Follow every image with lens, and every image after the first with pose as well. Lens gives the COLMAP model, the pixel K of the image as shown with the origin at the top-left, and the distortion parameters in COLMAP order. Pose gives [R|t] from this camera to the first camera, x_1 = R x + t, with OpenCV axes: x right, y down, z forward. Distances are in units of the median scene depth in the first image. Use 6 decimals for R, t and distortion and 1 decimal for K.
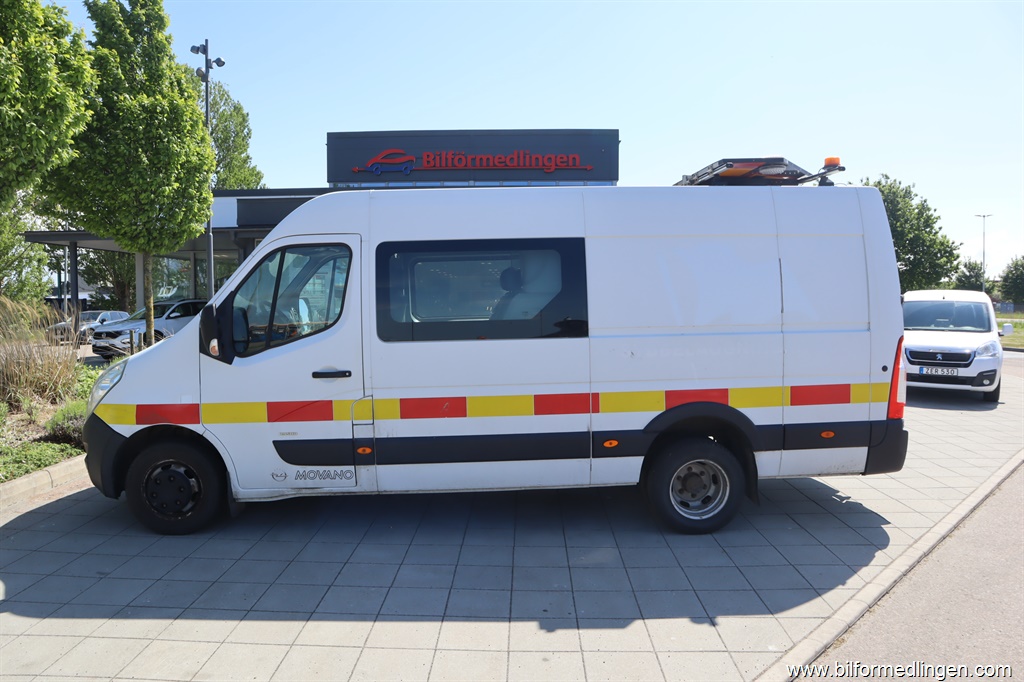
lens RADIAL K [[703.8, 0, 510.0], [0, 703.8, 359.5], [0, 0, 1]] dist [-0.115663, 0.064689]
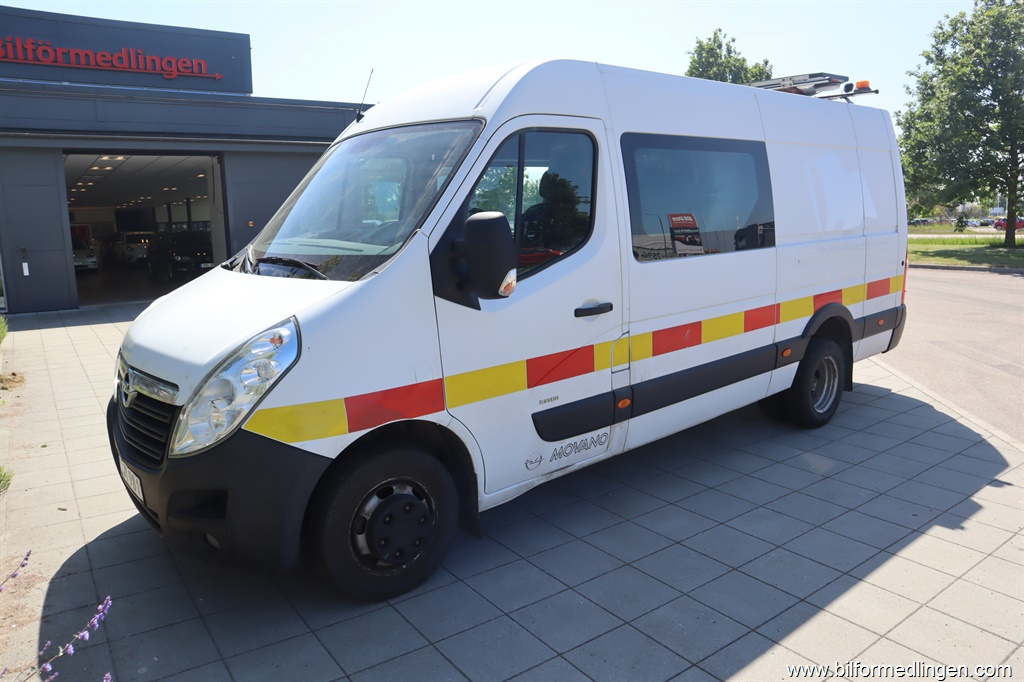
lens RADIAL K [[703.8, 0, 510.0], [0, 703.8, 359.5], [0, 0, 1]] dist [-0.115663, 0.064689]
pose [[0.795511, -0.139619, 0.589634, -0.758696], [0.079688, 0.988746, 0.126612, -0.027411], [-0.600676, -0.053734, 0.797685, 0.450363]]
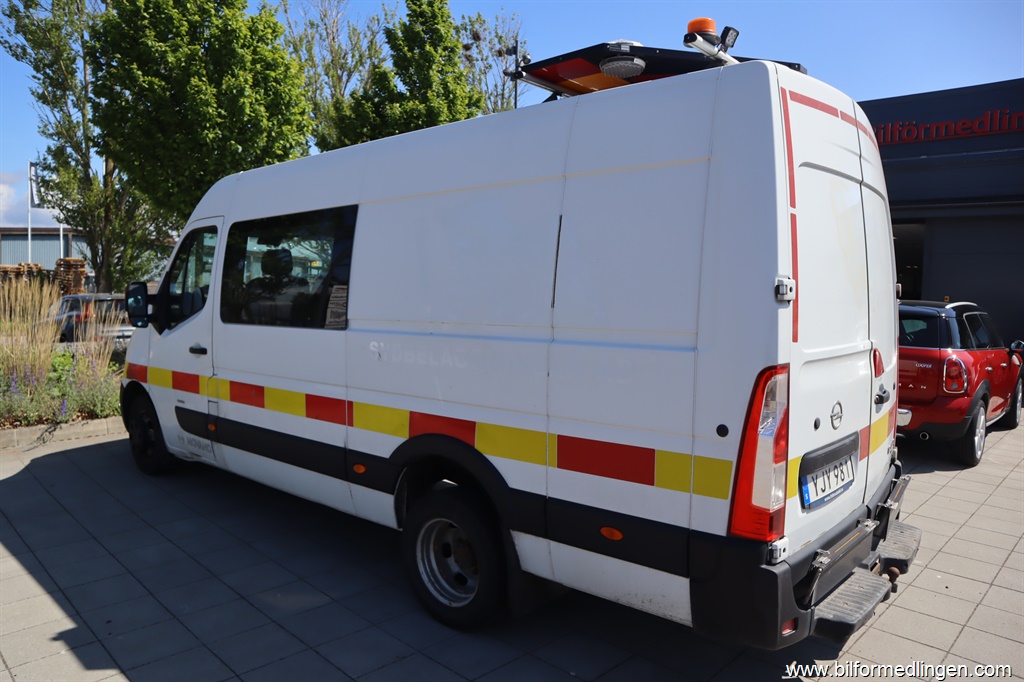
lens RADIAL K [[703.8, 0, 510.0], [0, 703.8, 359.5], [0, 0, 1]] dist [-0.115663, 0.064689]
pose [[0.733926, 0.087806, -0.673530, 0.777879], [-0.084745, 0.995698, 0.037461, -0.043404], [0.673922, 0.029585, 0.738210, 0.540975]]
